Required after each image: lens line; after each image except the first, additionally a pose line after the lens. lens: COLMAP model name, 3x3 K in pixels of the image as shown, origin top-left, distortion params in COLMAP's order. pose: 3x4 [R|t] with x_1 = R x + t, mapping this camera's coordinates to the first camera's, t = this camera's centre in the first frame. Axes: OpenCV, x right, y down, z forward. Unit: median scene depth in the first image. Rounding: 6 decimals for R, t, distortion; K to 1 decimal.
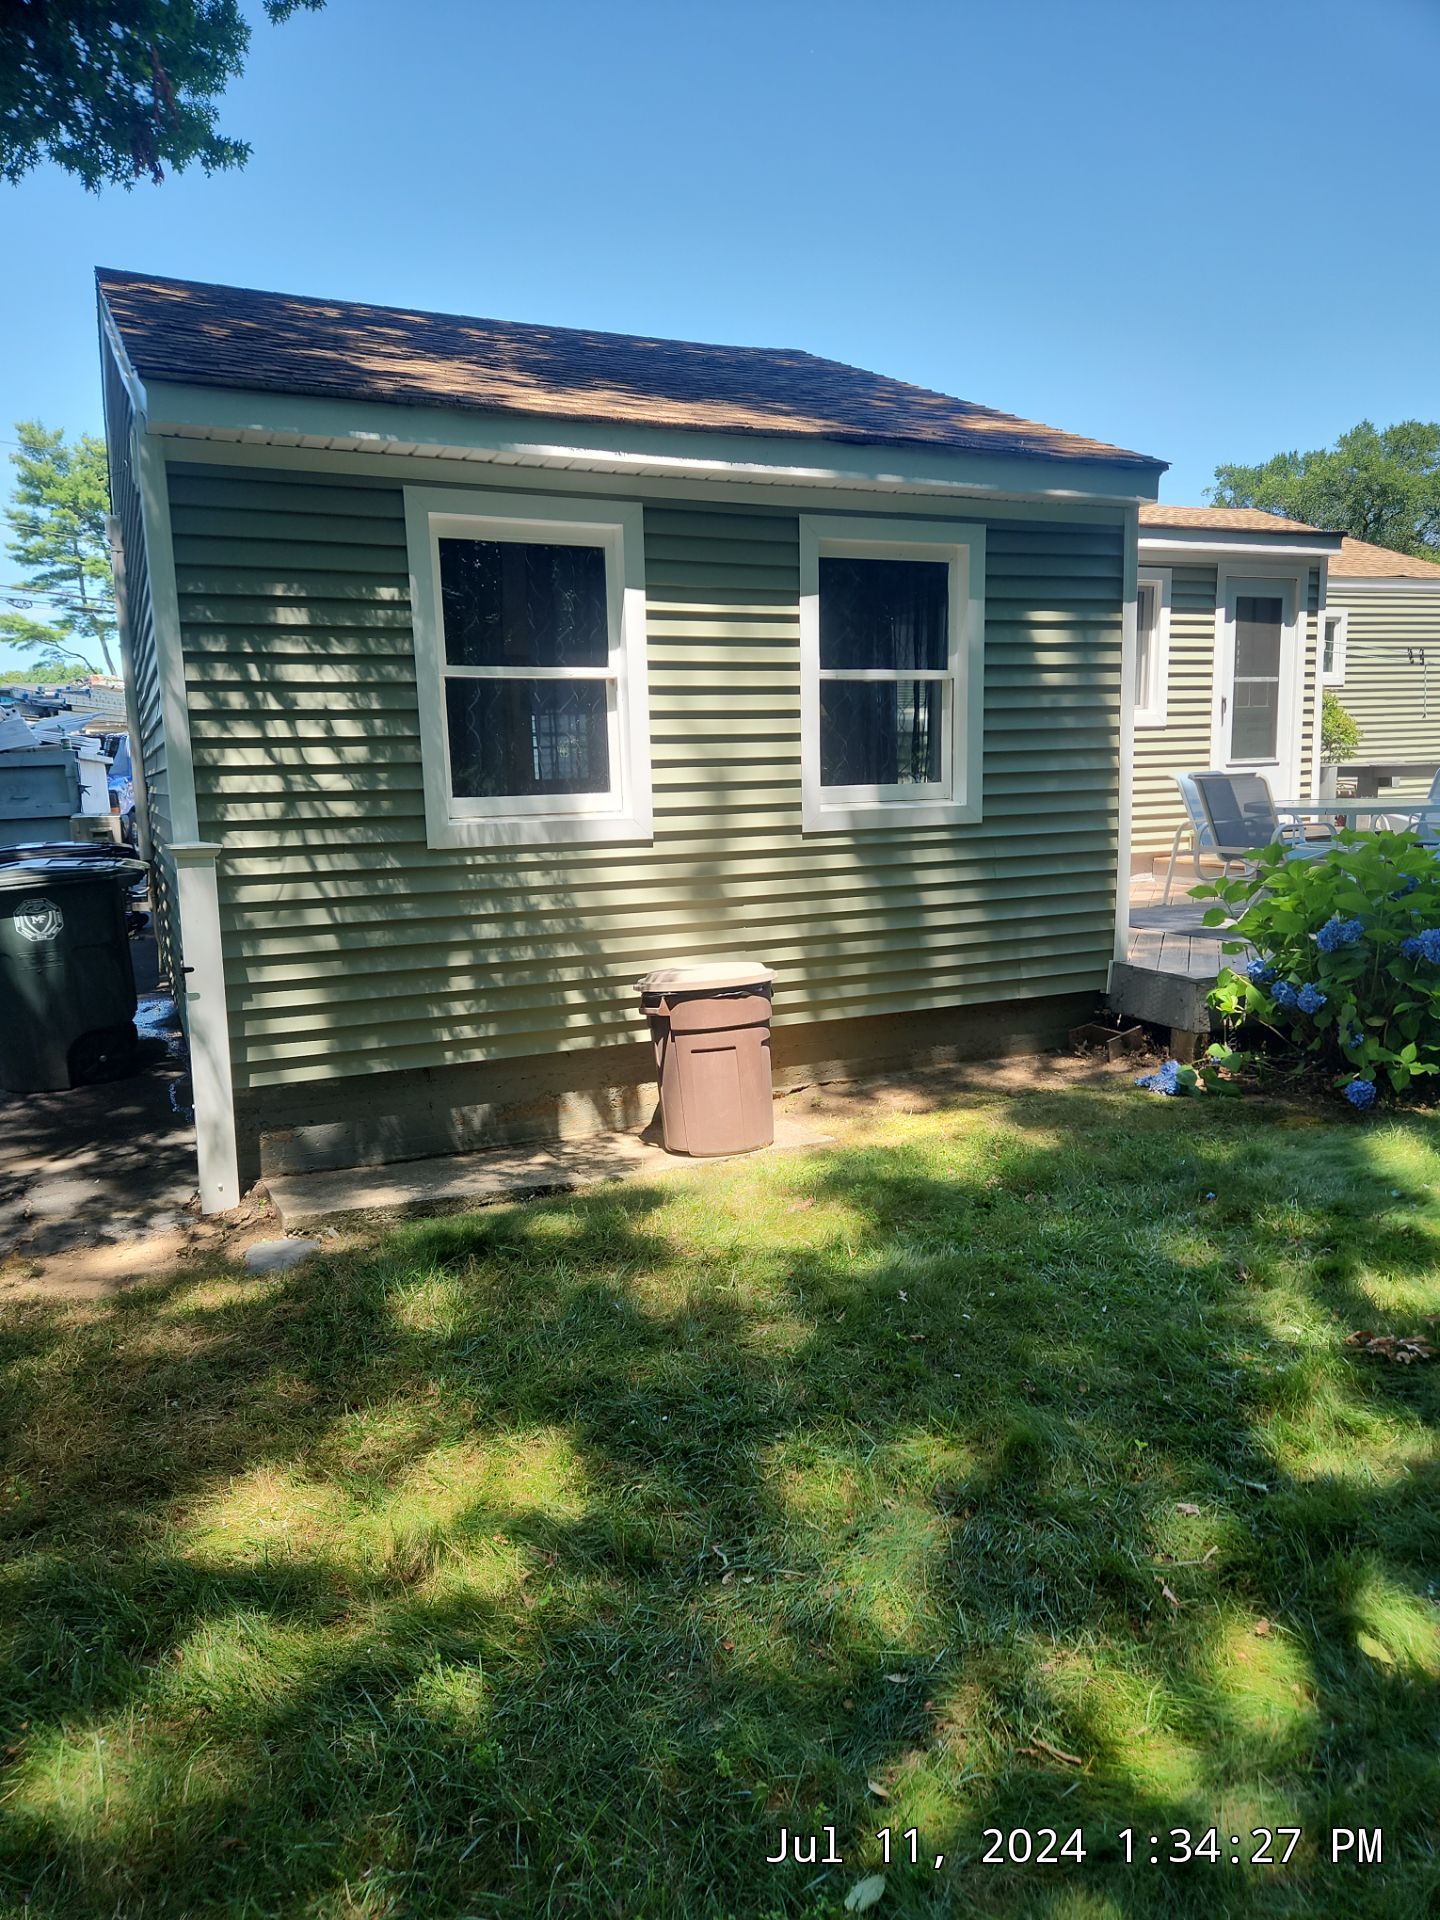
lens RADIAL K [[1339.3, 0, 720.0], [0, 1339.3, 960.0], [0, 0, 1]] dist [0.064822, -0.074673]
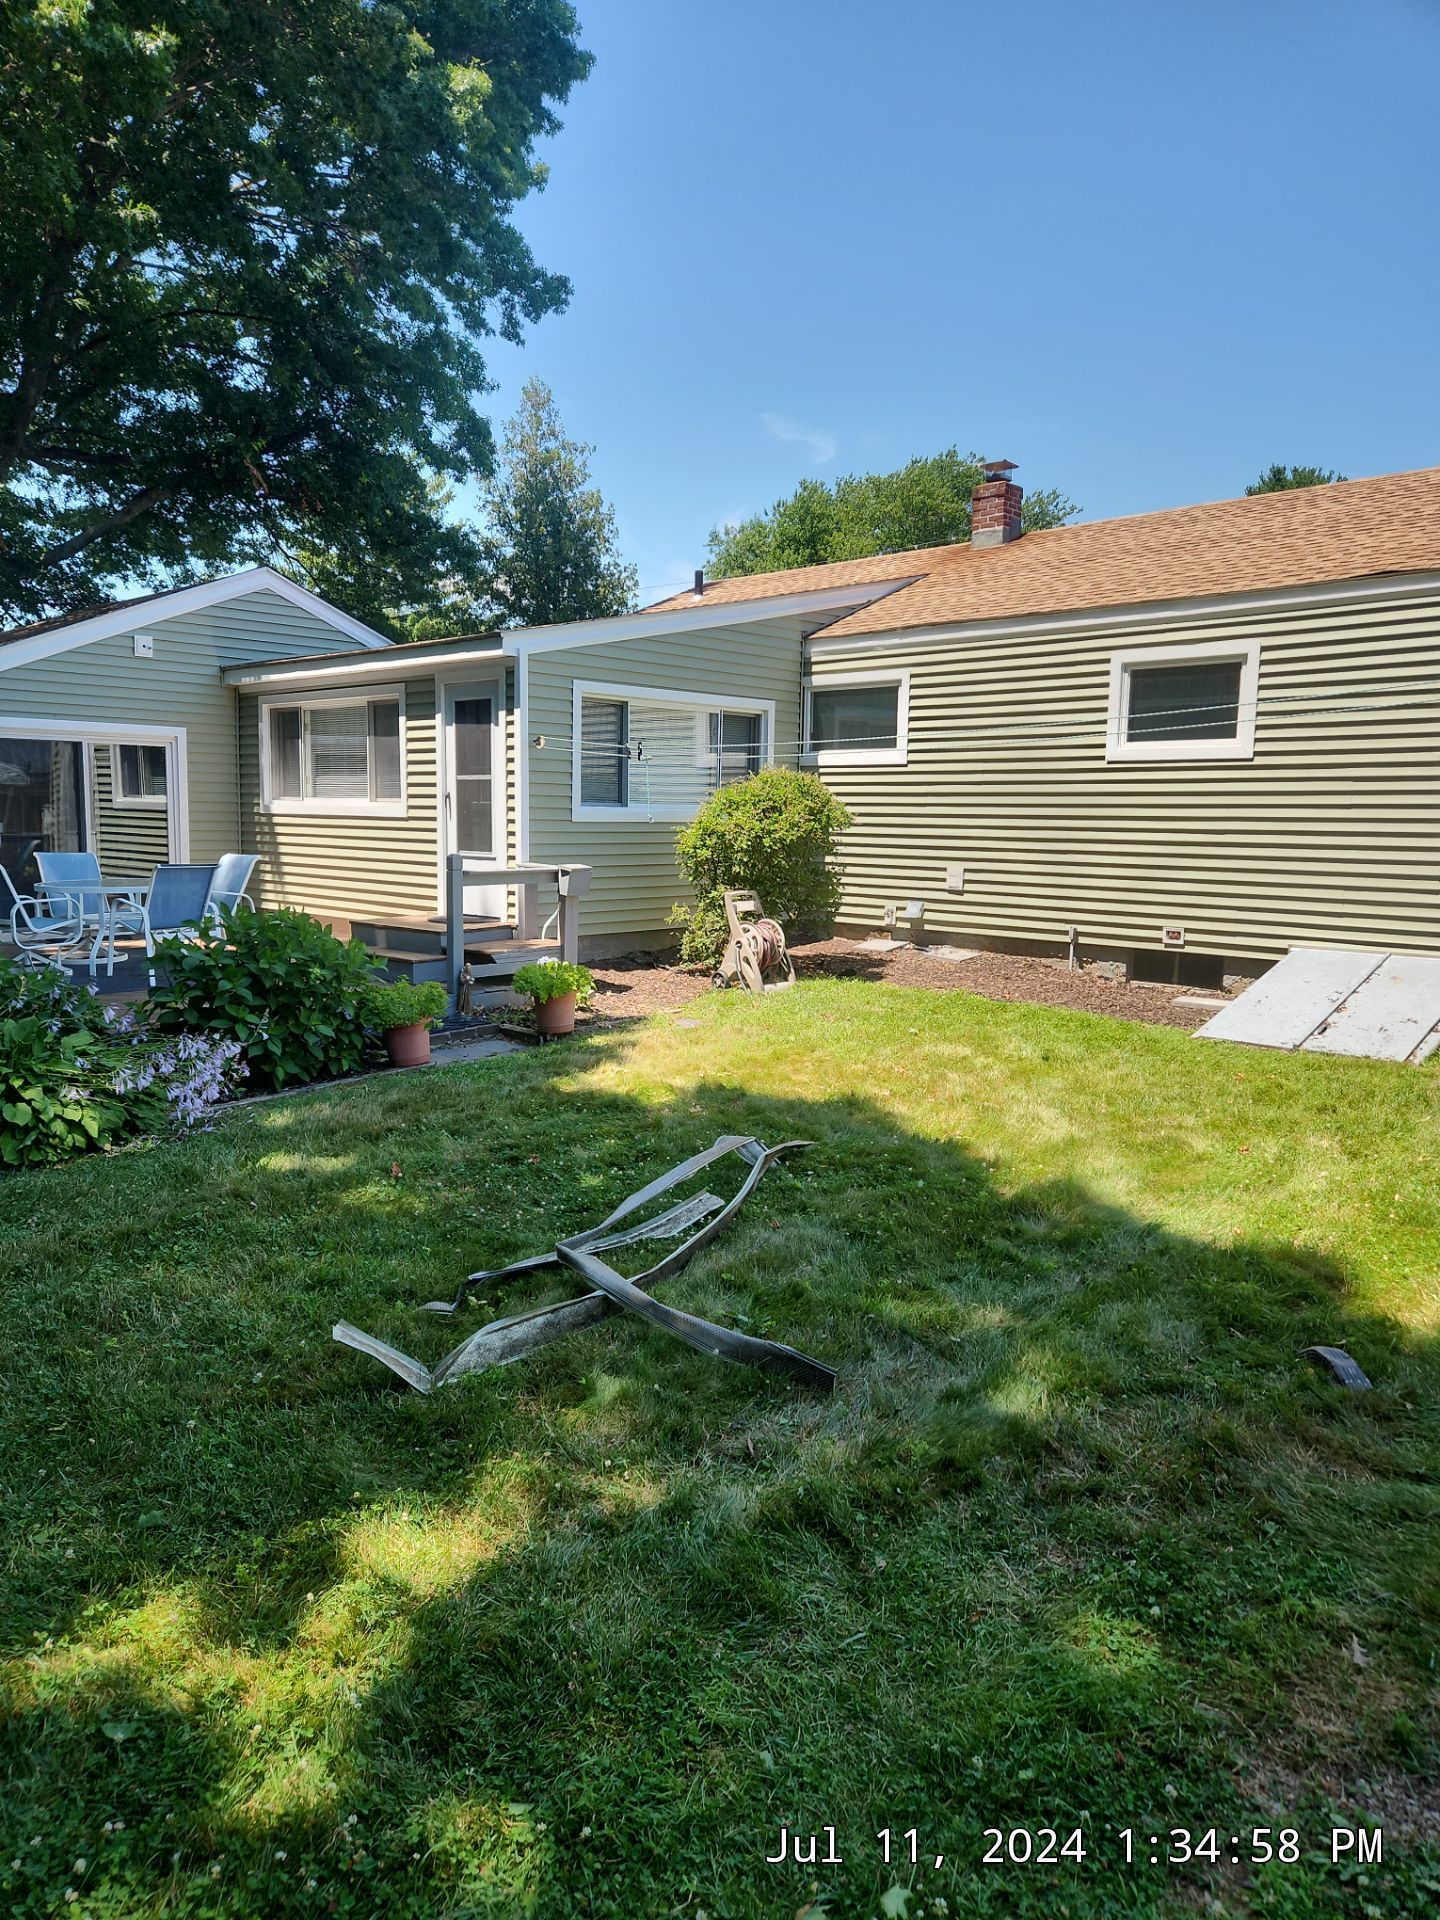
lens RADIAL K [[1359.1, 0, 711.7], [0, 1359.1, 950.6], [0, 0, 1]] dist [0.058652, -0.005896]
pose [[0.369632, 0.129790, -0.920069, 1.471102], [-0.151052, 0.985418, 0.078325, -0.187055], [0.916818, 0.110027, 0.383847, 0.784452]]
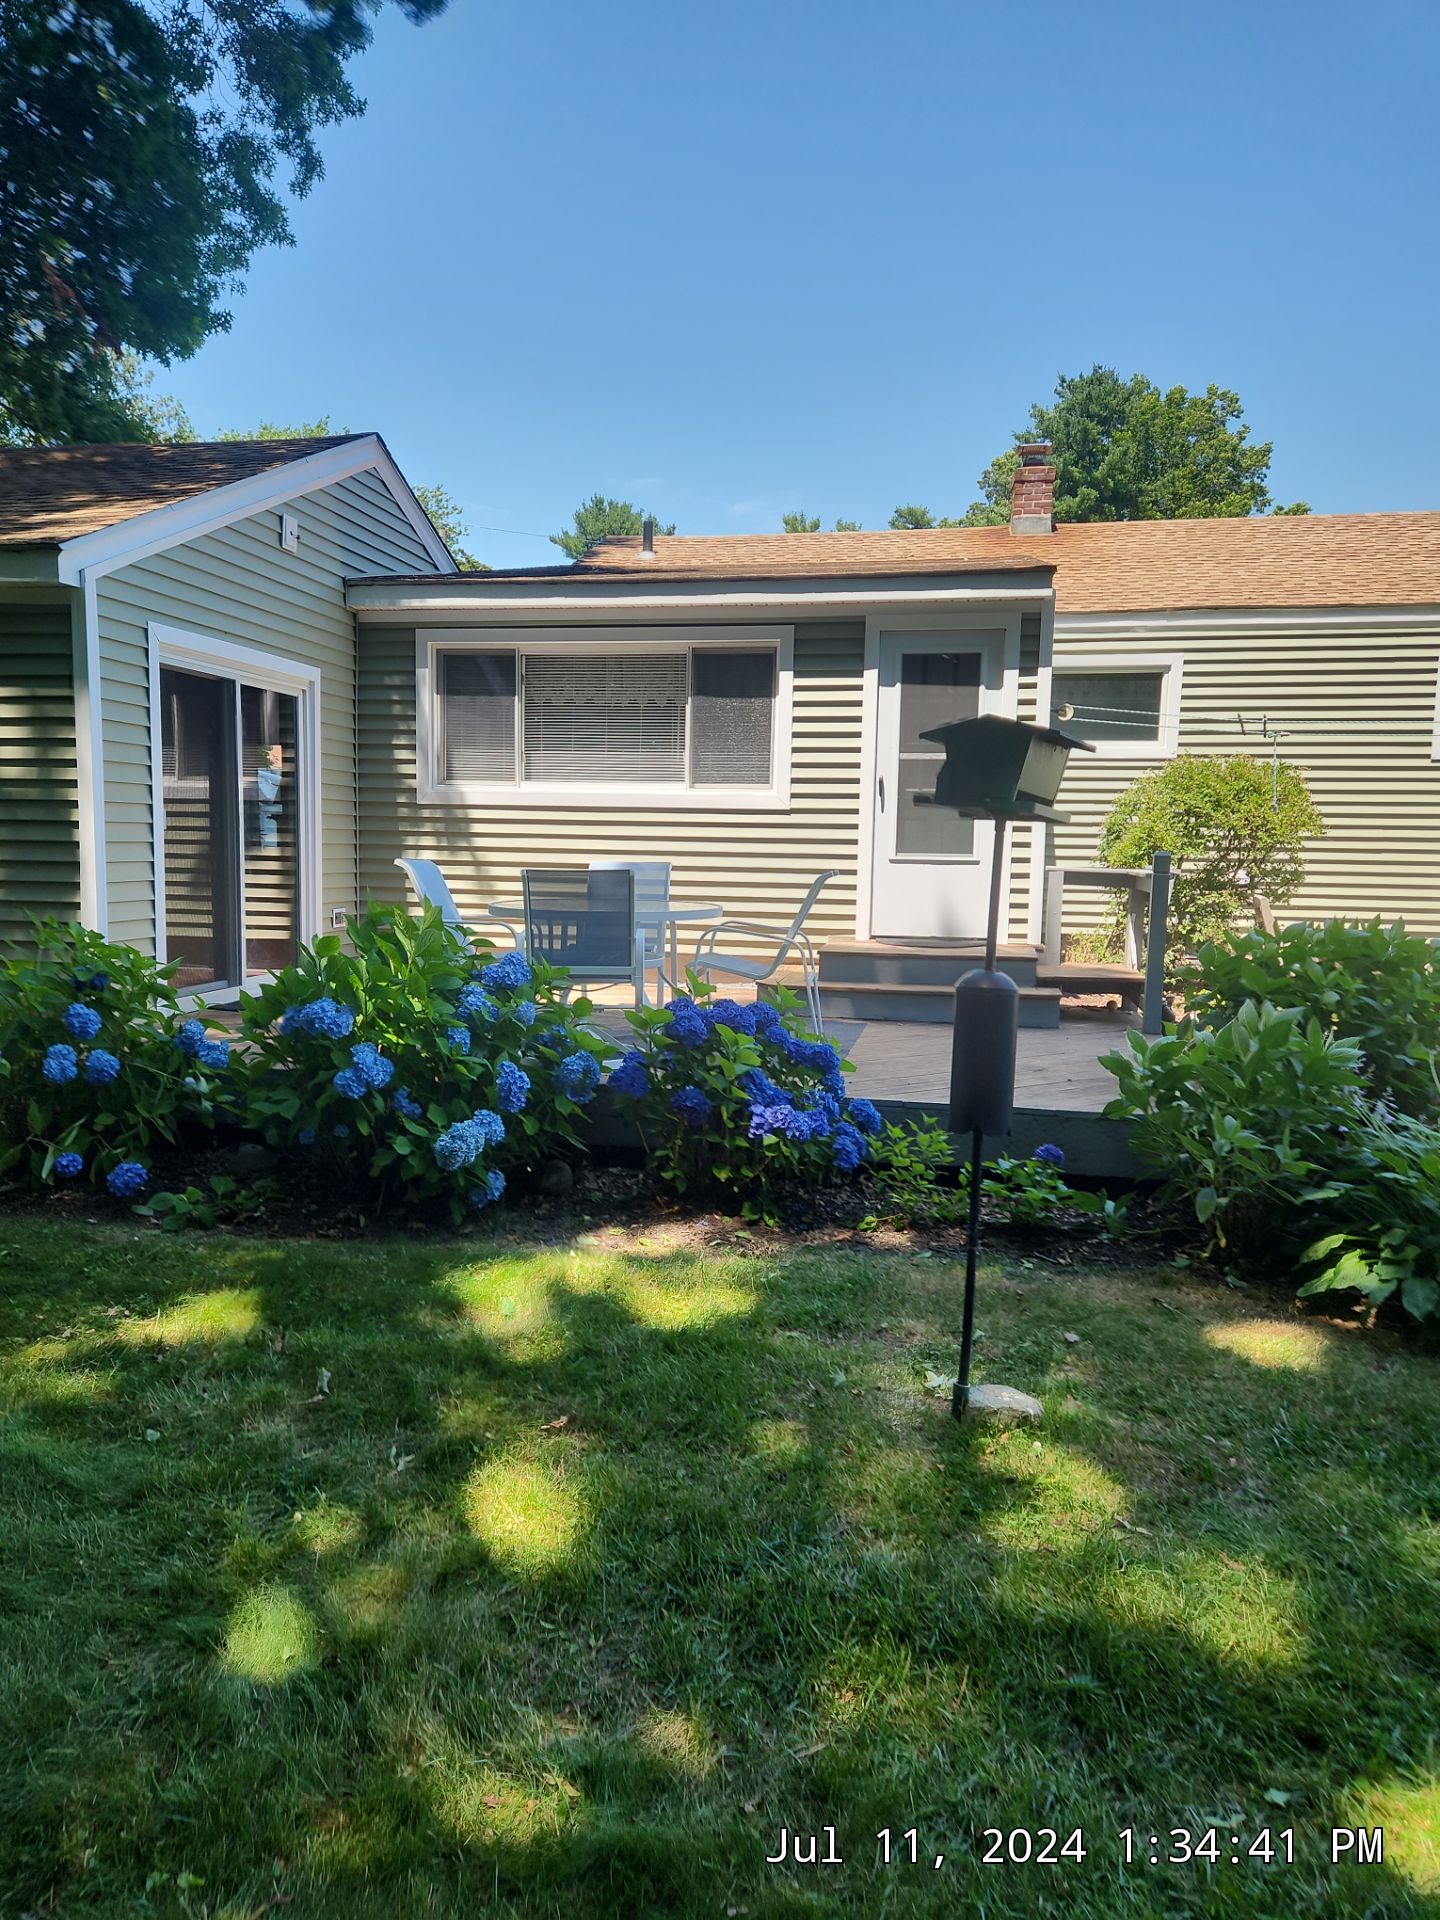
lens RADIAL K [[1405.4, 0, 716.3], [0, 1405.4, 999.0], [0, 0, 1]] dist [0.089481, -0.078846]
pose [[0.810104, 0.109095, -0.576047, 0.796119], [-0.122761, 0.992318, 0.015290, -0.061196], [0.573290, 0.058330, 0.817274, 0.249104]]
